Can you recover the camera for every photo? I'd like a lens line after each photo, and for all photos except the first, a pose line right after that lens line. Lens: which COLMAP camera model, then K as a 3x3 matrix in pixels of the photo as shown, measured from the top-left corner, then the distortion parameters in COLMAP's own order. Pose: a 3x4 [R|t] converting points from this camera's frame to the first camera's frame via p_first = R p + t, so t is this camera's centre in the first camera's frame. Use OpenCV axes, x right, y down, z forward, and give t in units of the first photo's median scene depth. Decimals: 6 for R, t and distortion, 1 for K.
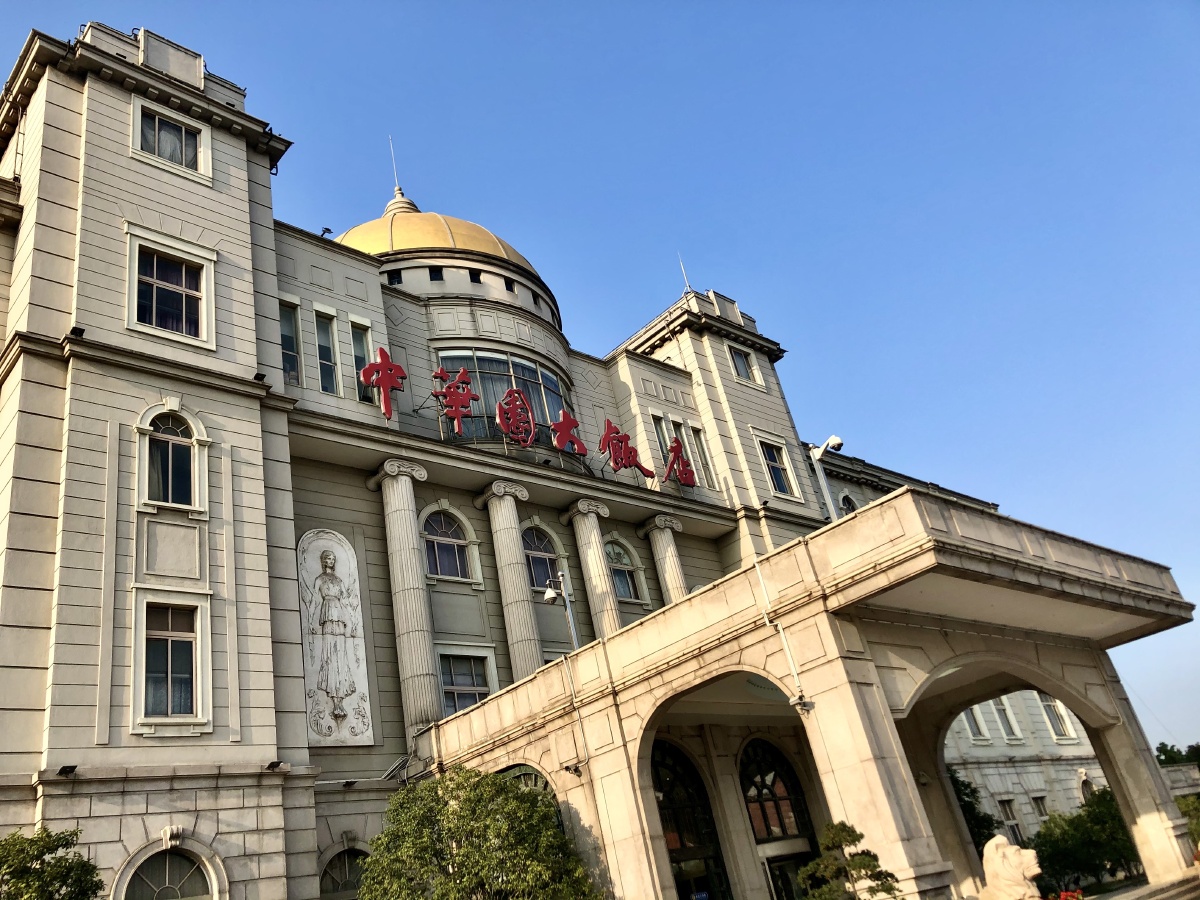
lens RADIAL K [[989.8, 0, 563.4], [0, 989.8, 430.9], [0, 0, 1]] dist [0.051686, -0.090839]
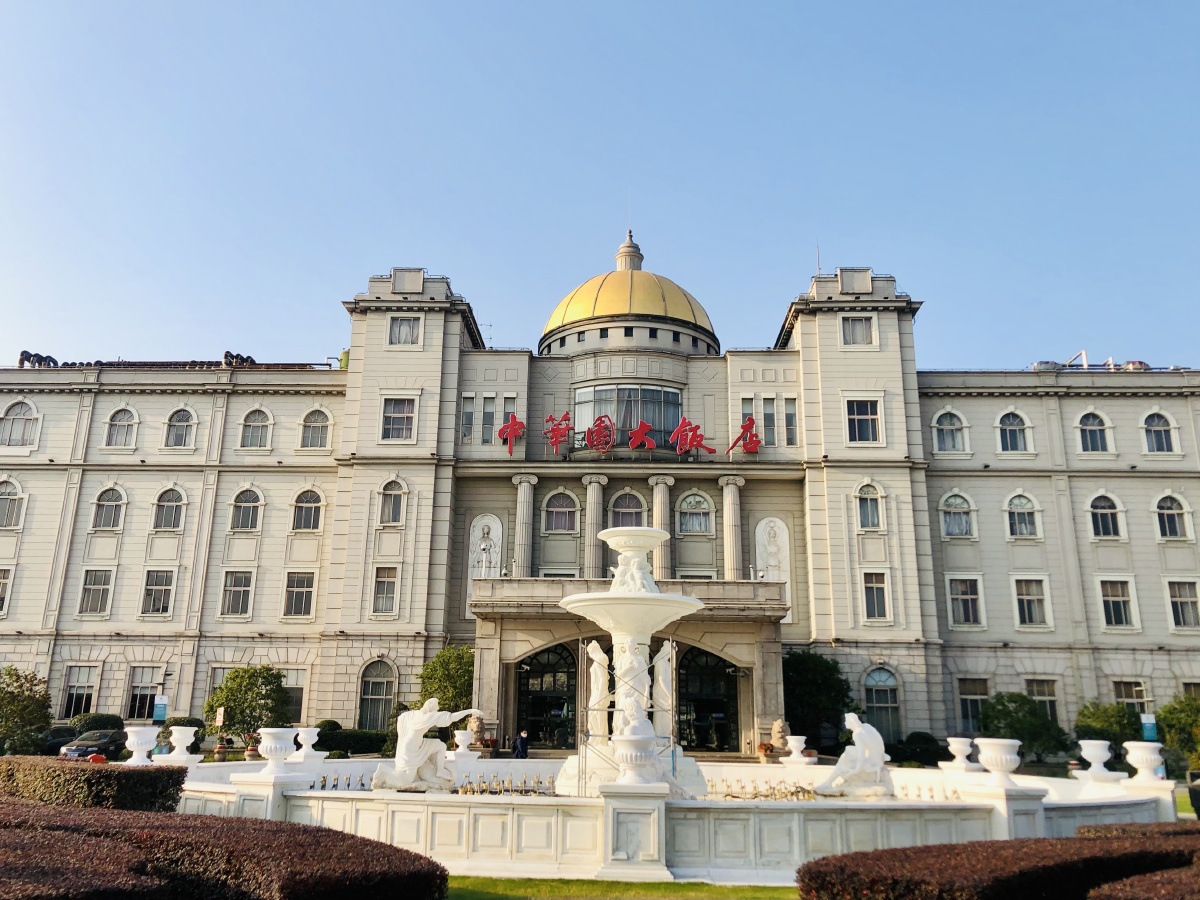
lens RADIAL K [[989.8, 0, 563.4], [0, 989.8, 430.9], [0, 0, 1]] dist [0.051686, -0.090839]
pose [[0.701012, -0.006425, -0.713121, 1.357821], [0.200562, 0.961376, 0.188495, -0.428519], [0.684366, -0.275162, 0.675225, -0.236767]]
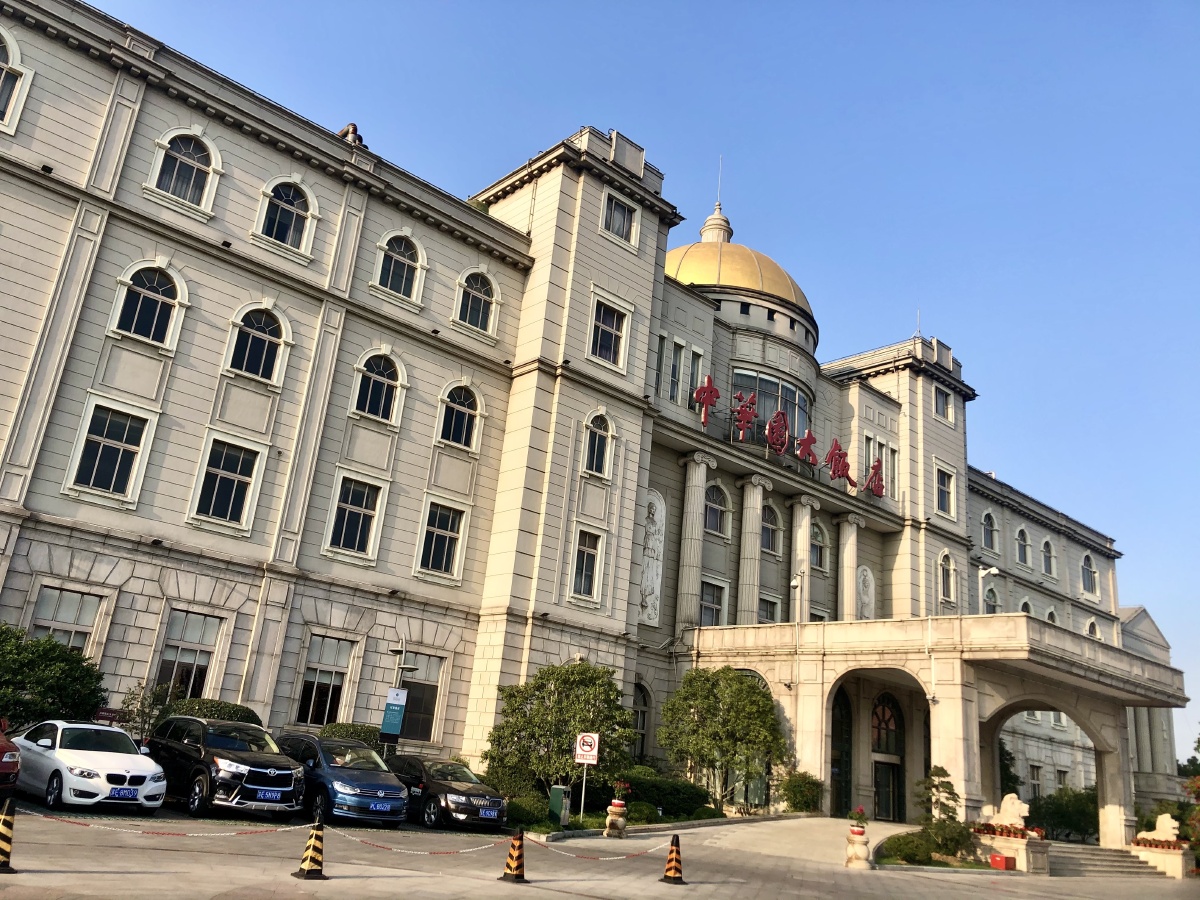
lens RADIAL K [[989.8, 0, 563.4], [0, 989.8, 430.9], [0, 0, 1]] dist [0.051686, -0.090839]
pose [[0.957530, 0.267005, -0.108833, -0.231746], [-0.244709, 0.952168, 0.183011, -0.247362], [0.152492, -0.148606, 0.977068, -0.564693]]
